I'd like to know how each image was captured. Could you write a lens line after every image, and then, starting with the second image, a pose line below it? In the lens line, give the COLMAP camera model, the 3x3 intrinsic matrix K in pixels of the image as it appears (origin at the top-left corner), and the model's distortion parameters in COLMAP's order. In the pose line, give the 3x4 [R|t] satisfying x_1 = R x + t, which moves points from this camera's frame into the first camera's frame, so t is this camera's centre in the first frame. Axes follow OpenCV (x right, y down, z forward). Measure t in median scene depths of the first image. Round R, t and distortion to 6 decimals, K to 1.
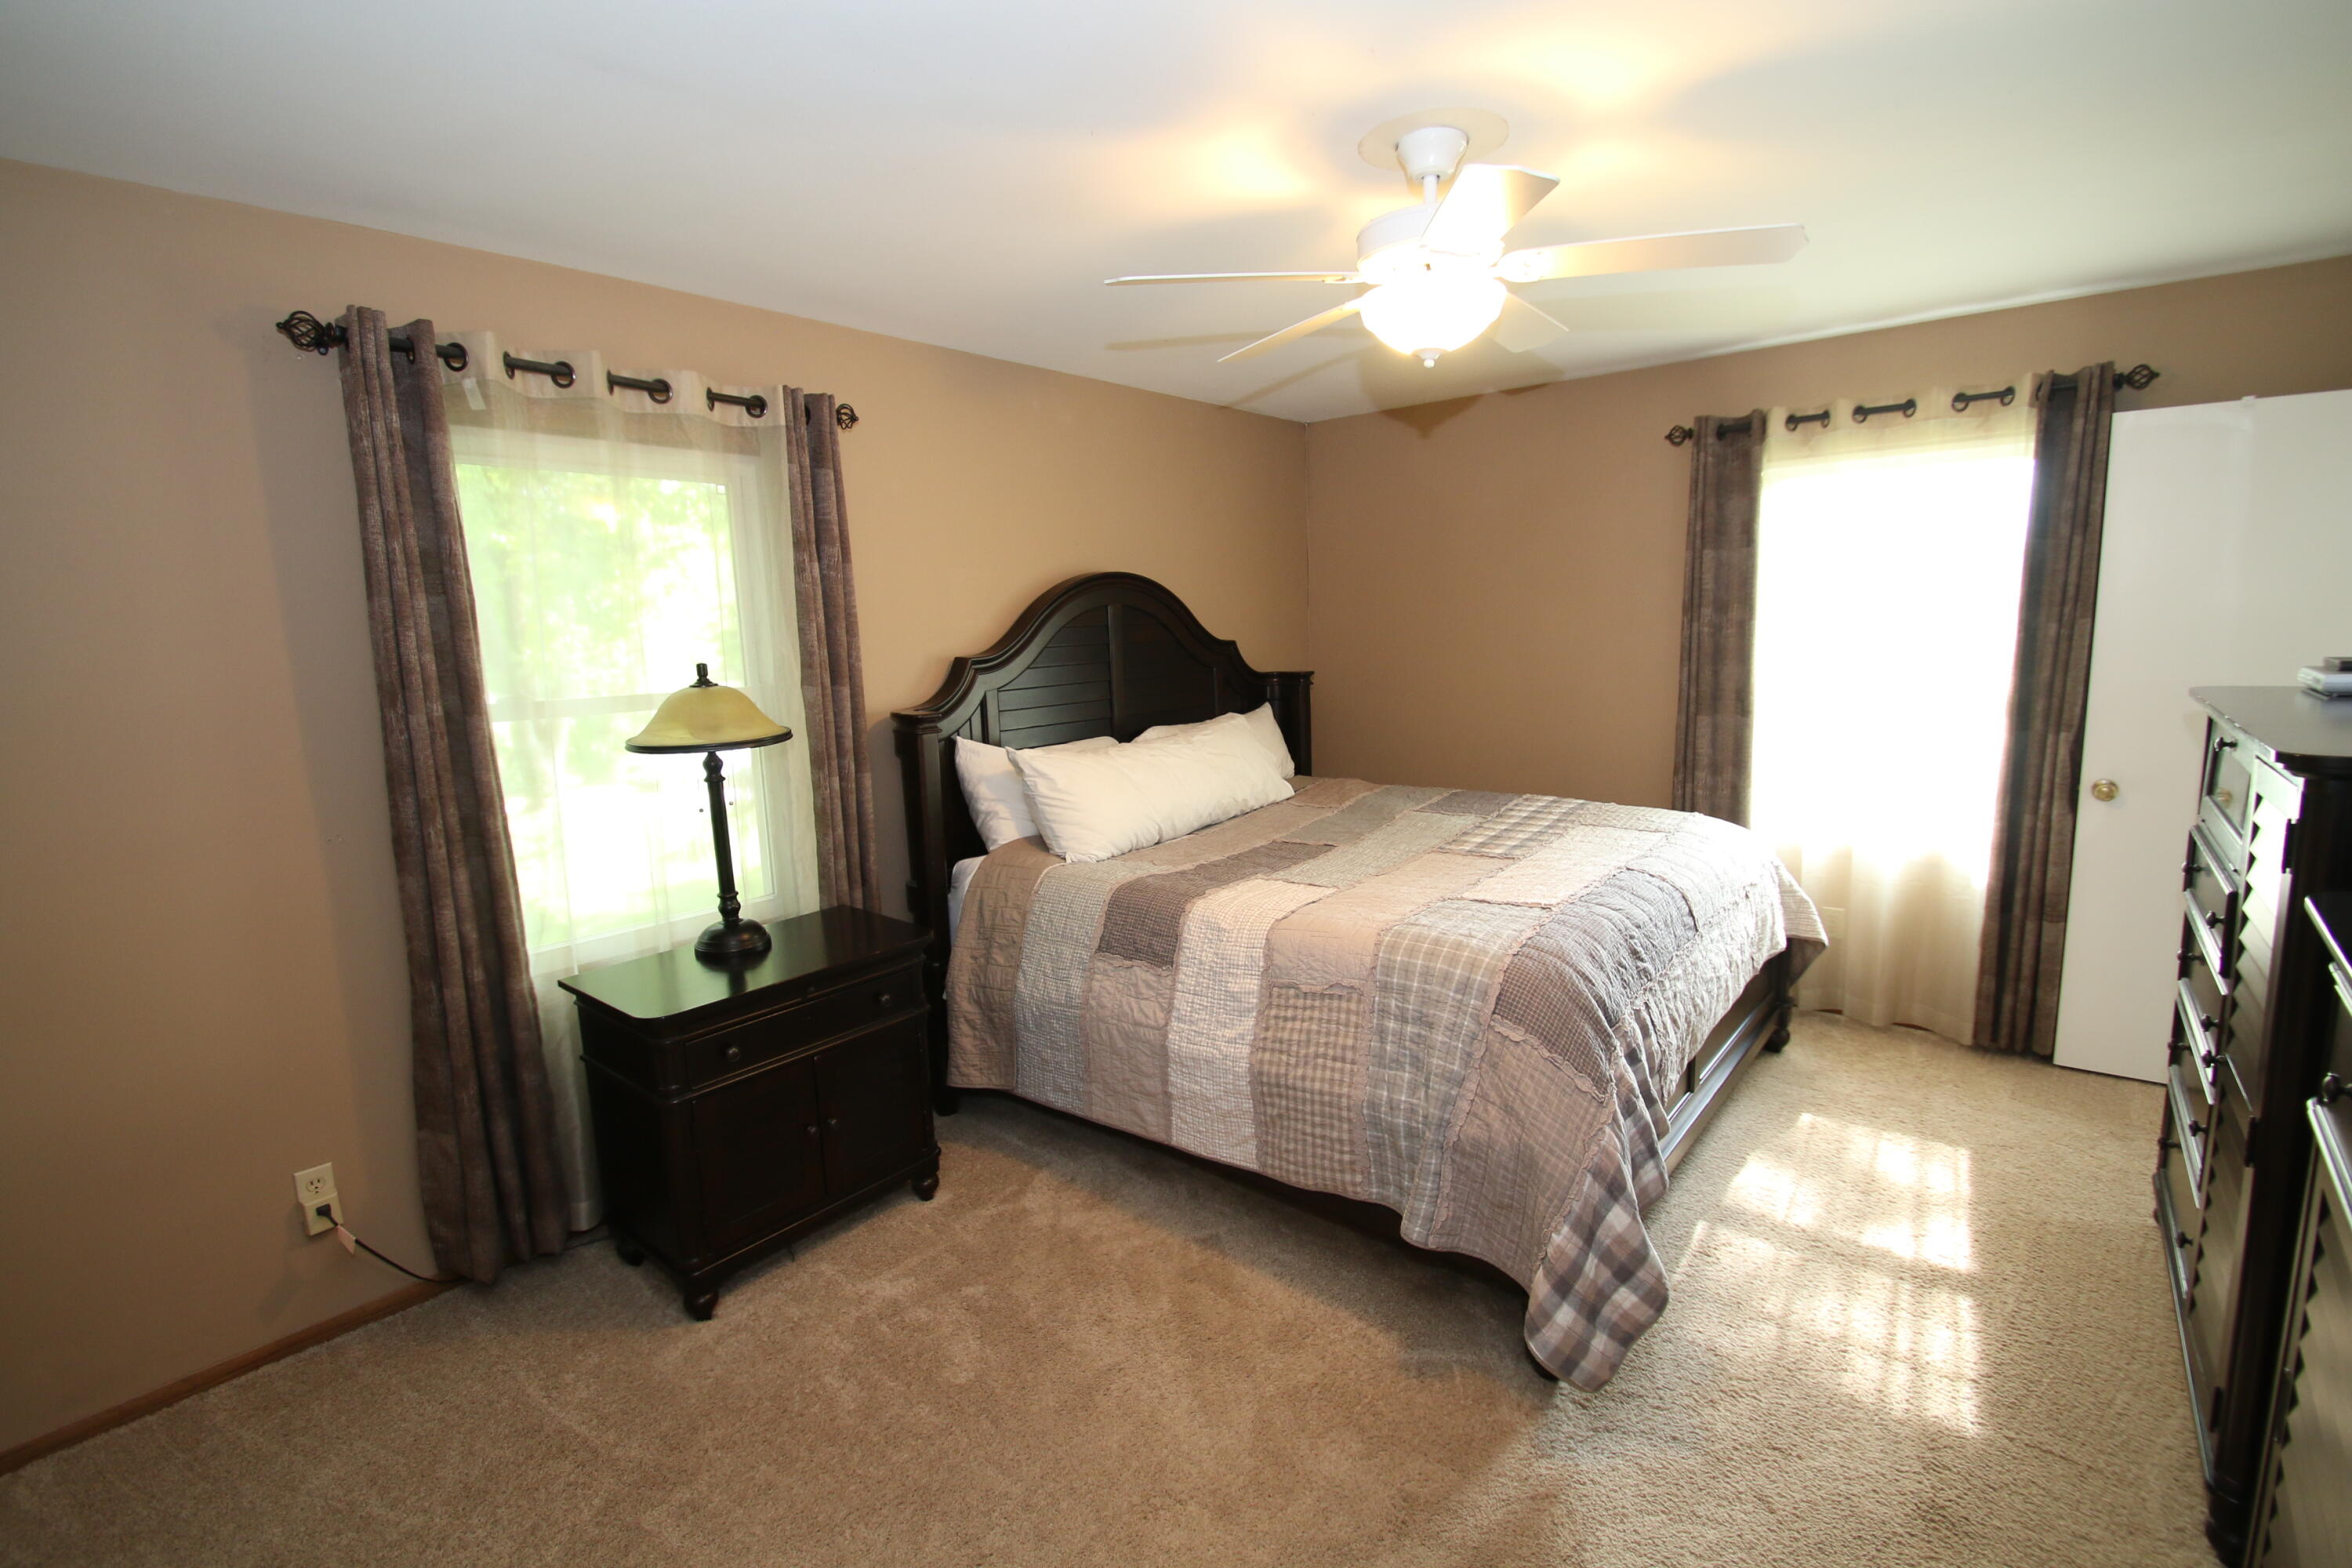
lens RADIAL K [[1067.9, 0, 1179.9], [0, 1067.9, 786.7], [0, 0, 1]] dist [0.002705, -0.013018]
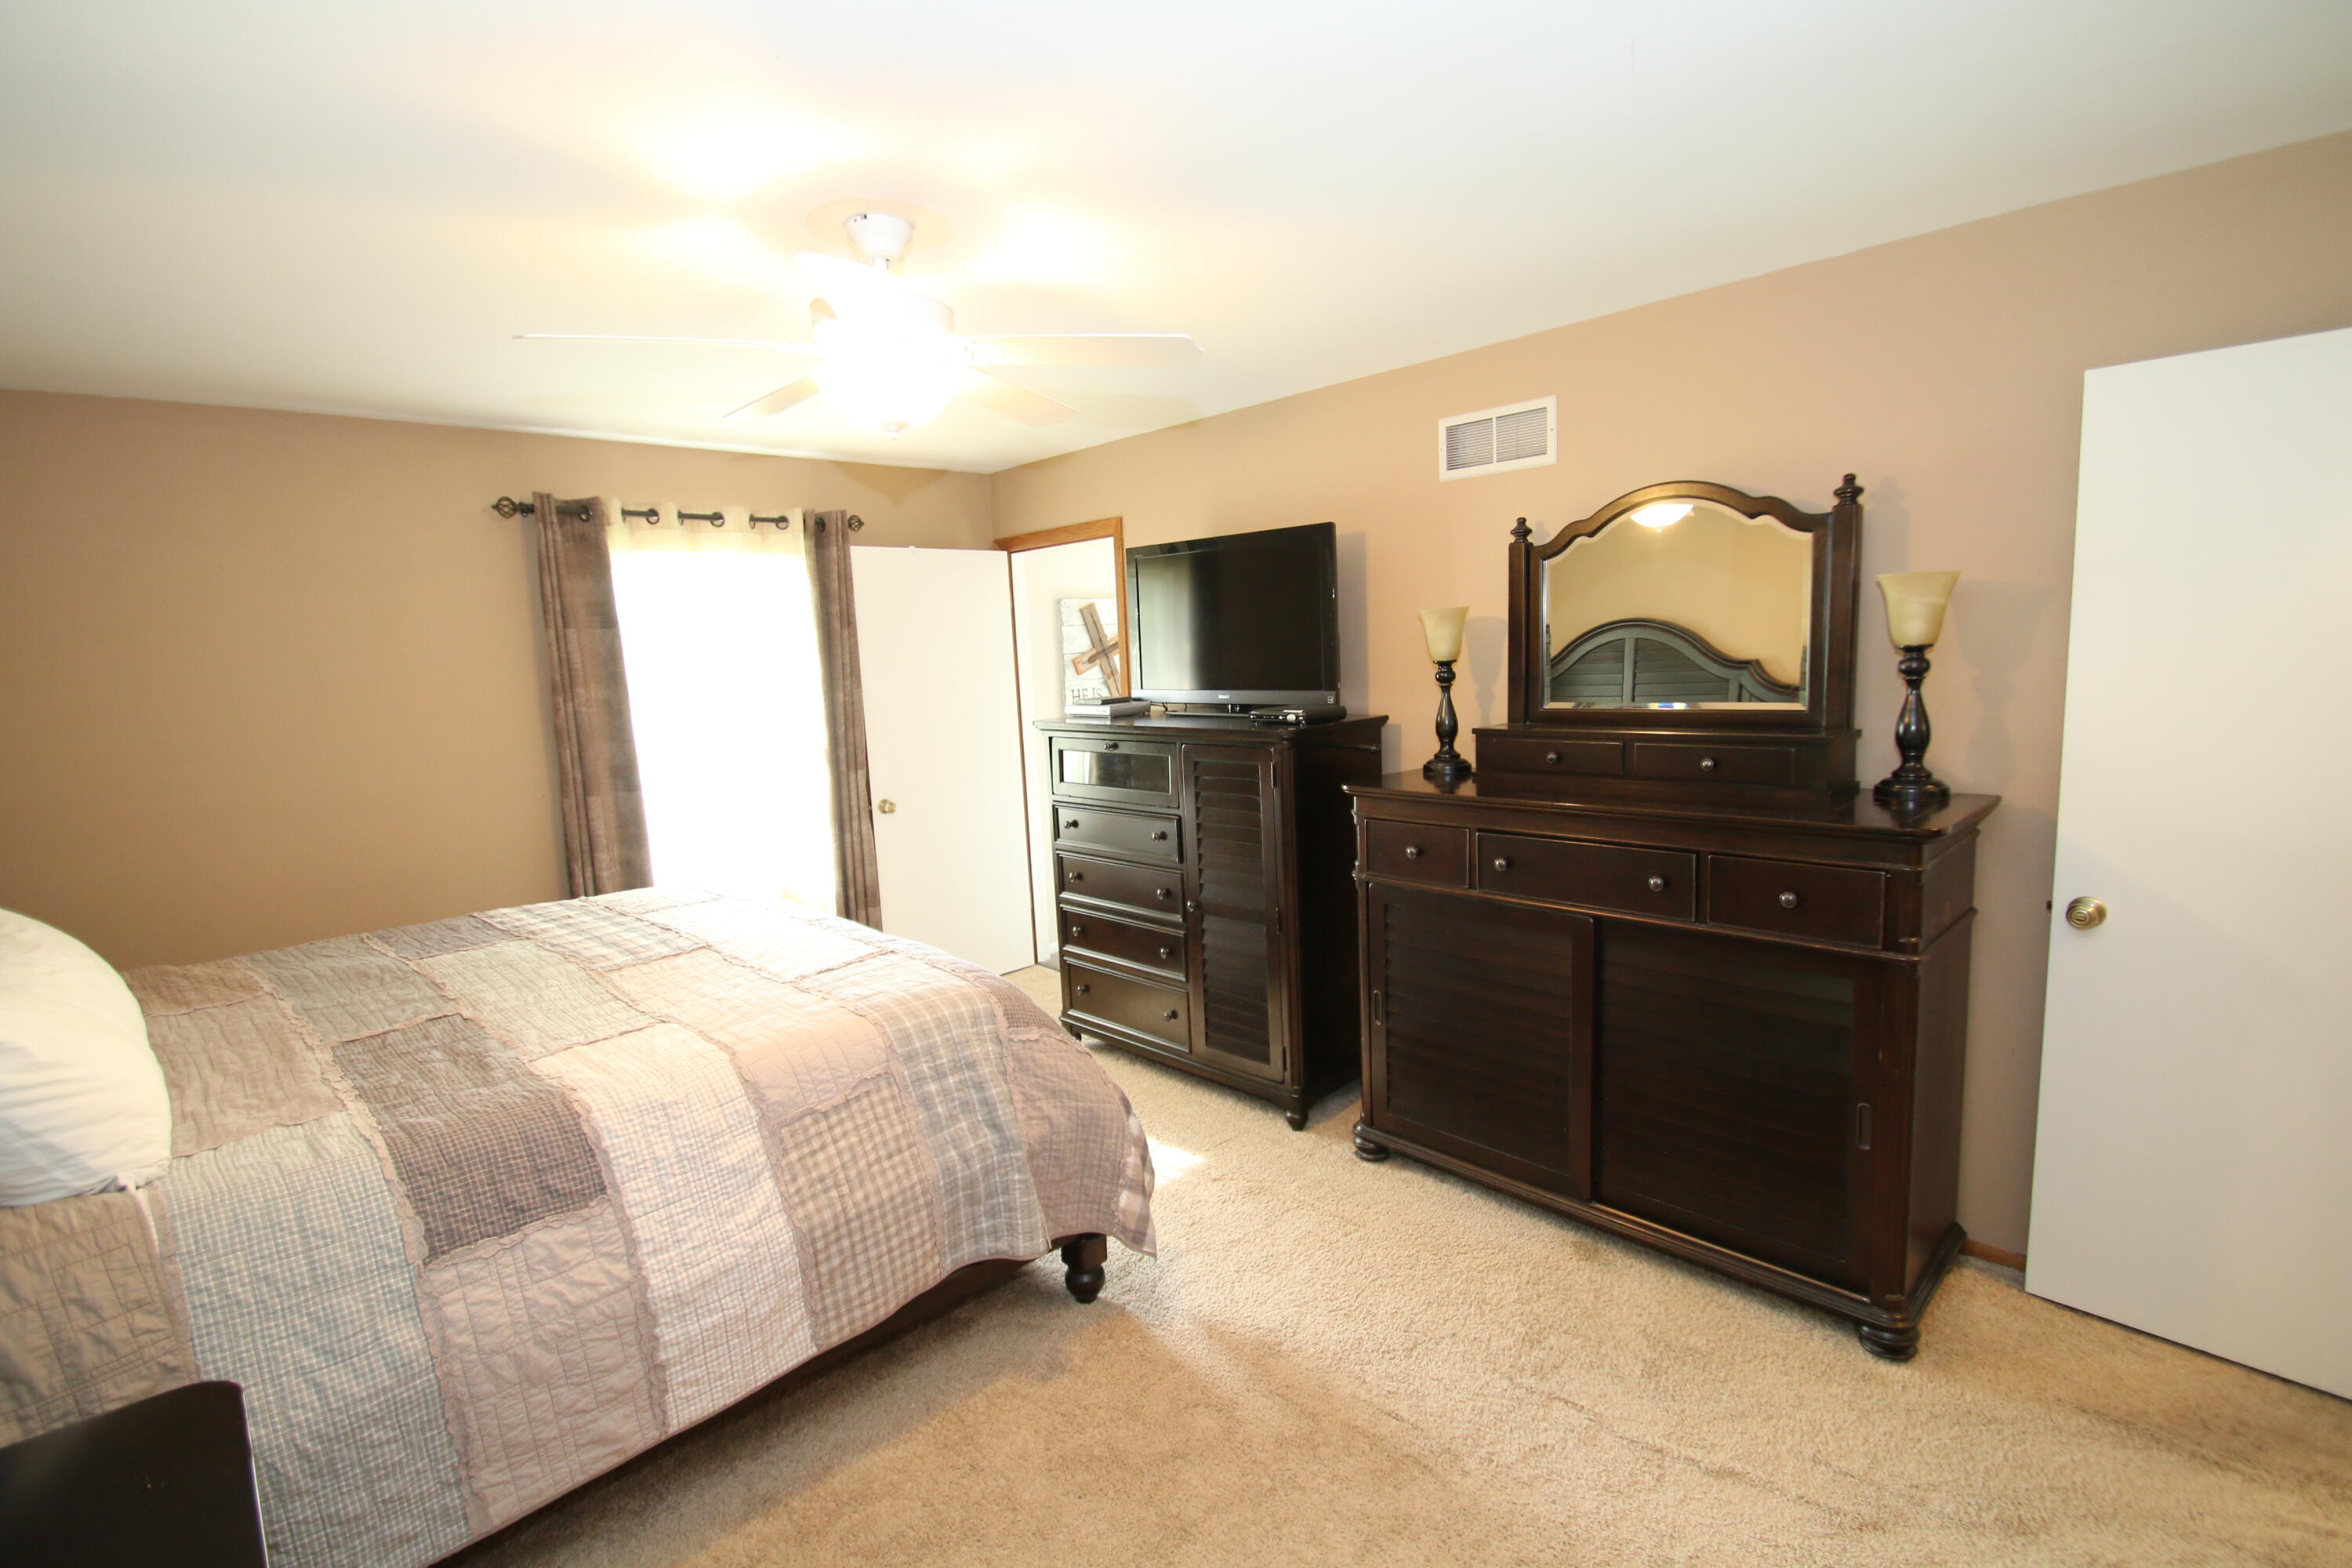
lens RADIAL K [[1067.9, 0, 1179.9], [0, 1067.9, 786.7], [0, 0, 1]] dist [0.002705, -0.013018]
pose [[0.113833, -0.098507, 0.988604, -0.665063], [0.190921, 0.978695, 0.075536, -0.073798], [-0.974983, 0.180147, 0.130215, 0.547414]]
